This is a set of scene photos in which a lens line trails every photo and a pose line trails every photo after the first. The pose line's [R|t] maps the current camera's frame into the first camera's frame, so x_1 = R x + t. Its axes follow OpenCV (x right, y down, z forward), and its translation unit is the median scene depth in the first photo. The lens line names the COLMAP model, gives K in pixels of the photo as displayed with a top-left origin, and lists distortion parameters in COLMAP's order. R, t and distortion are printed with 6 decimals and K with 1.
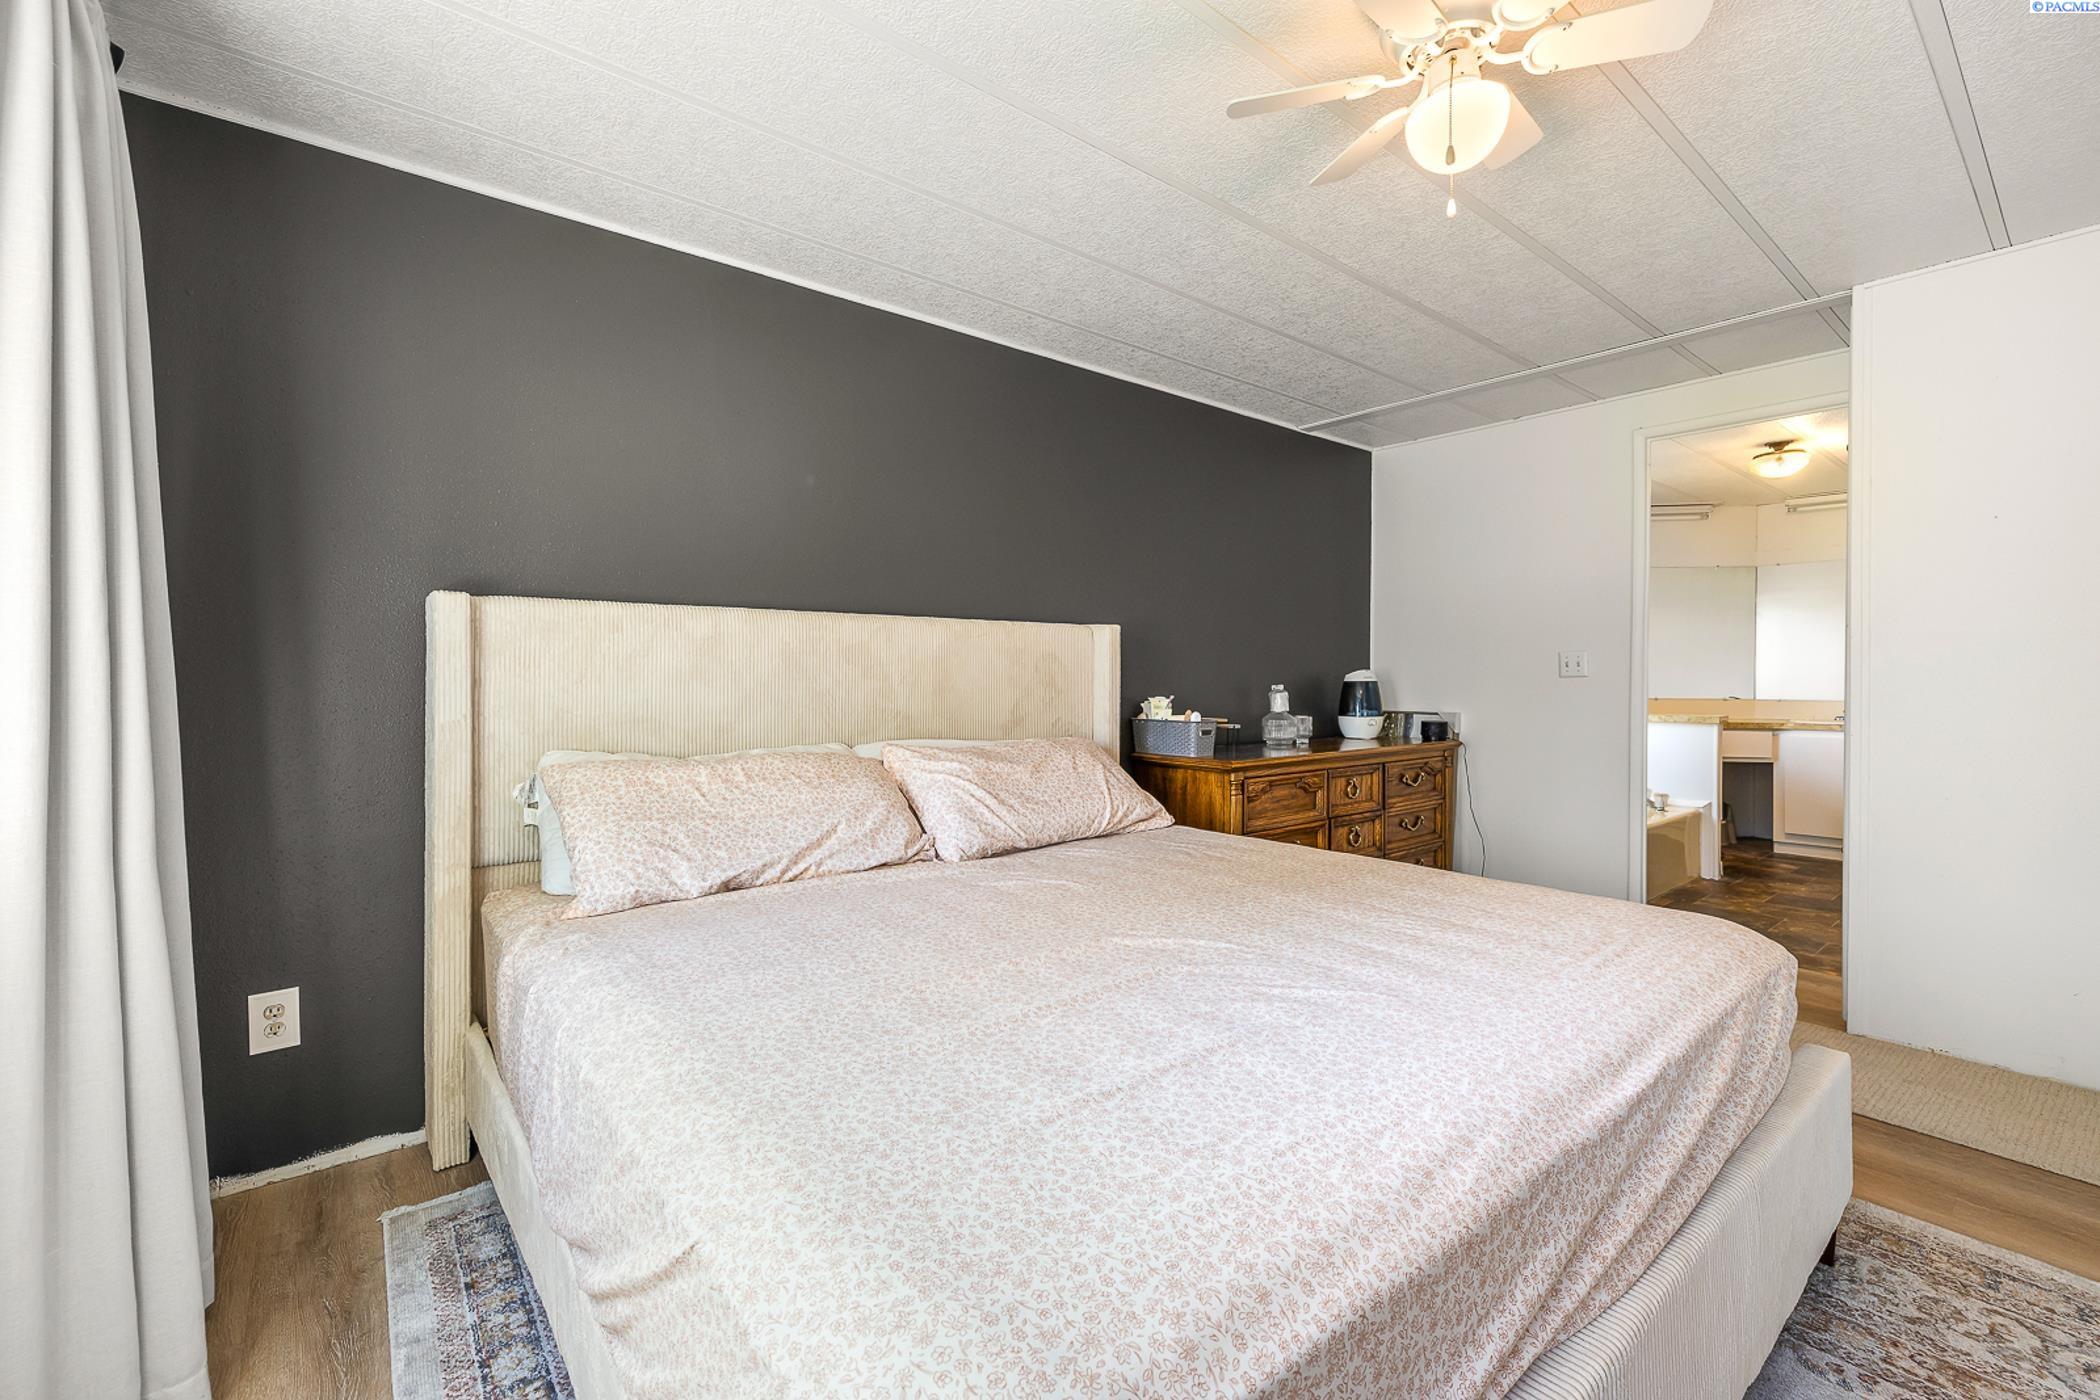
lens RADIAL K [[891.4, 0, 1043.9], [0, 891.4, 694.1], [0, 0, 1]] dist [0.004628, -0.000316]
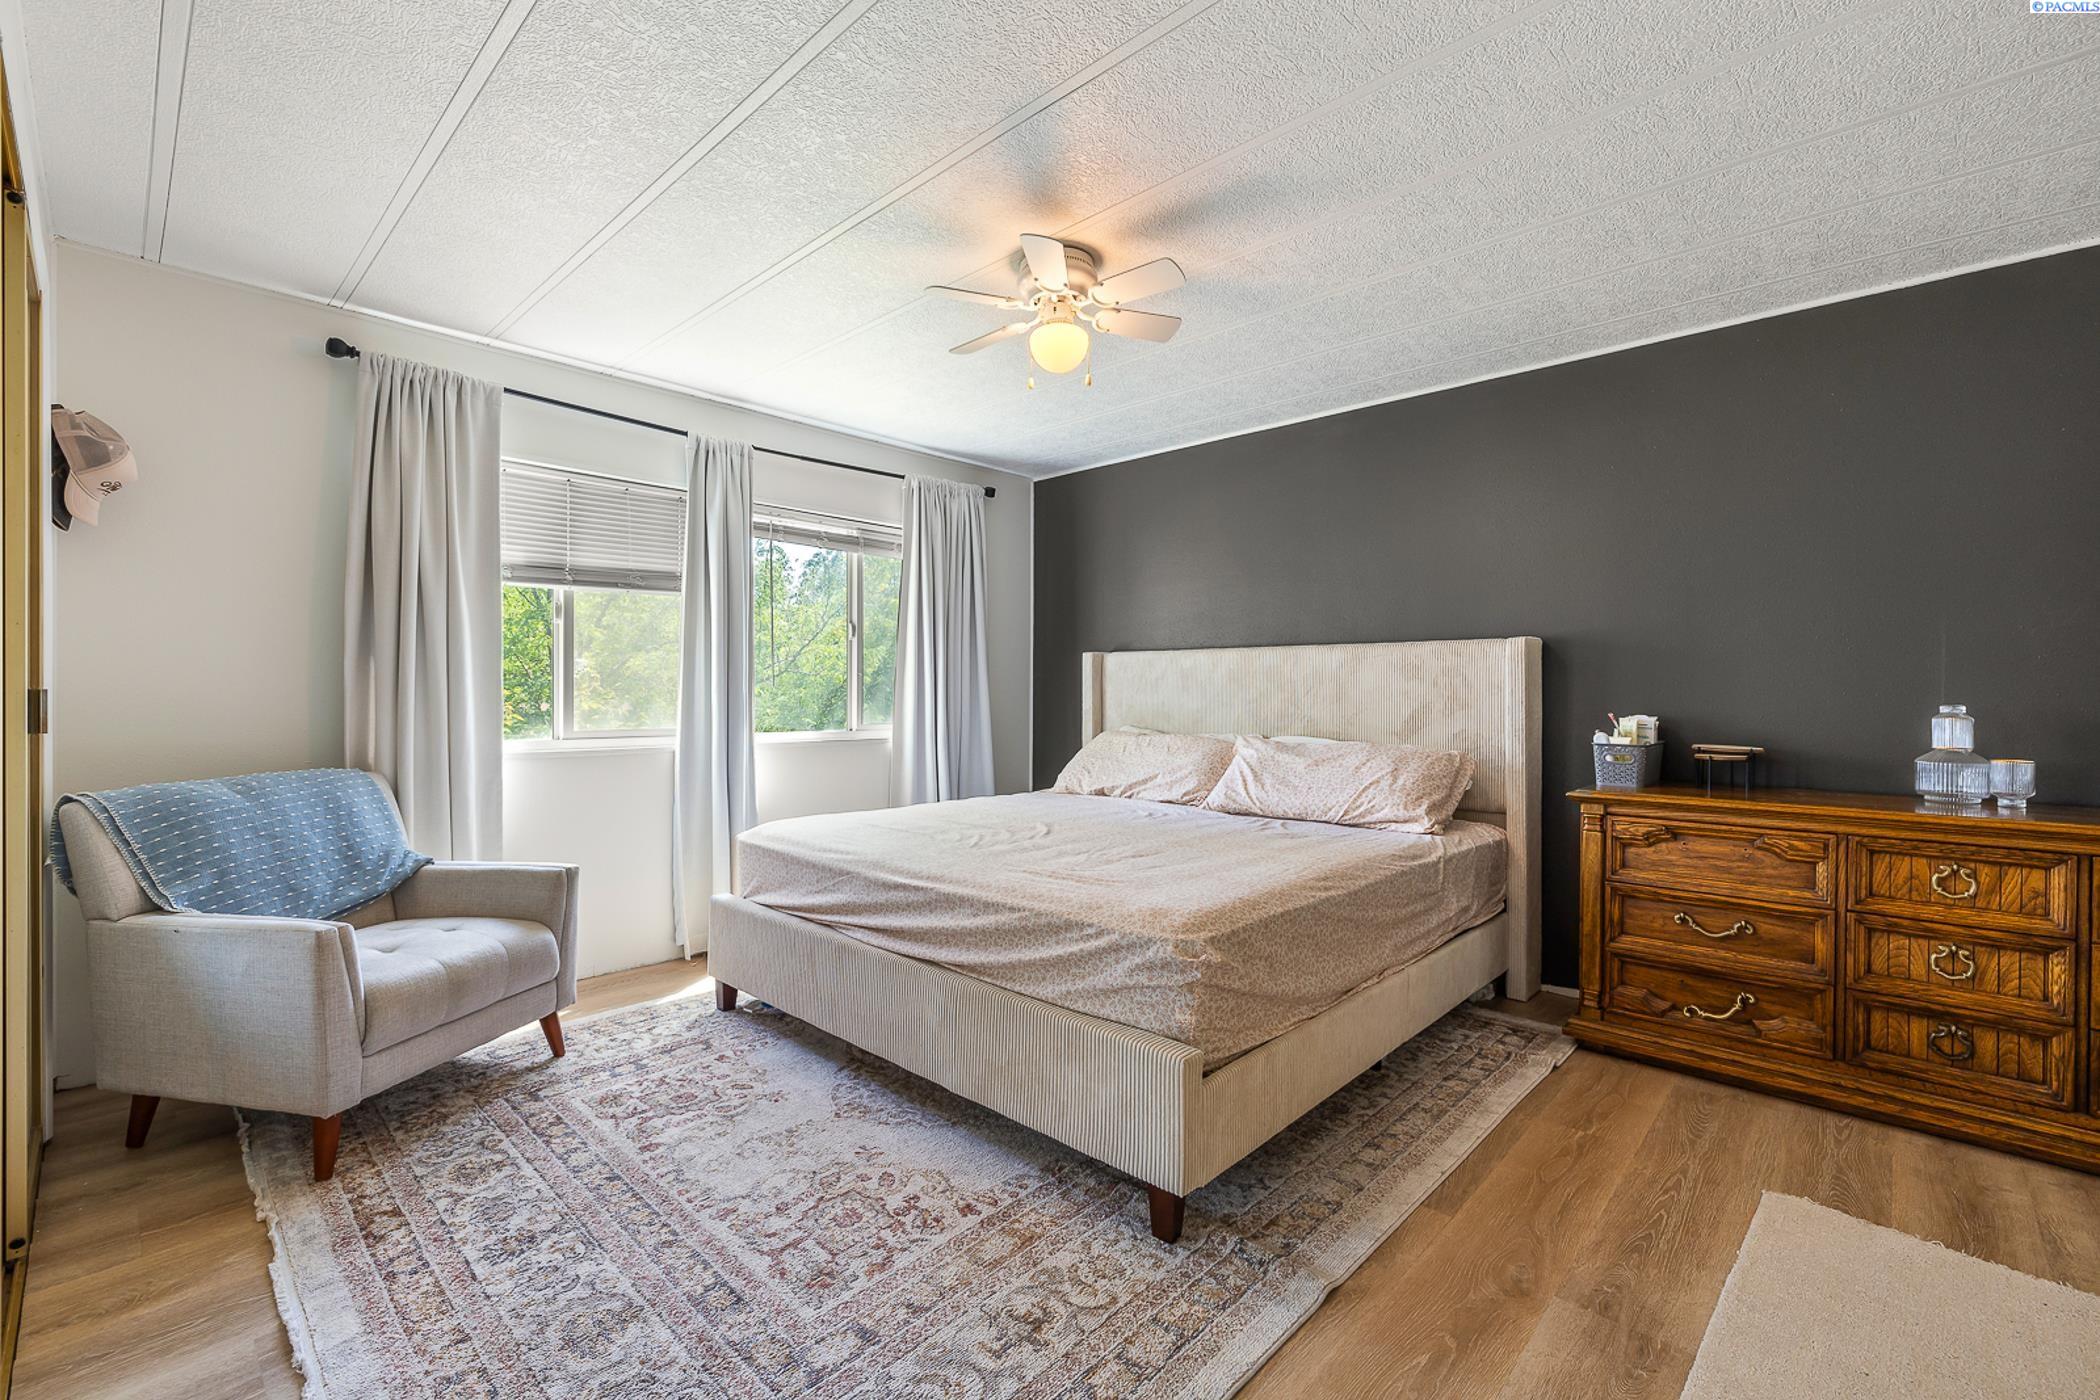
lens RADIAL K [[891.4, 0, 1041.5], [0, 891.4, 693.5], [0, 0, 1]] dist [0.004628, -0.000316]
pose [[0.119904, 0.008093, -0.992752, 0.942832], [-0.019458, 0.999794, 0.005800, -0.012002], [0.992595, 0.018621, 0.120037, 0.351667]]
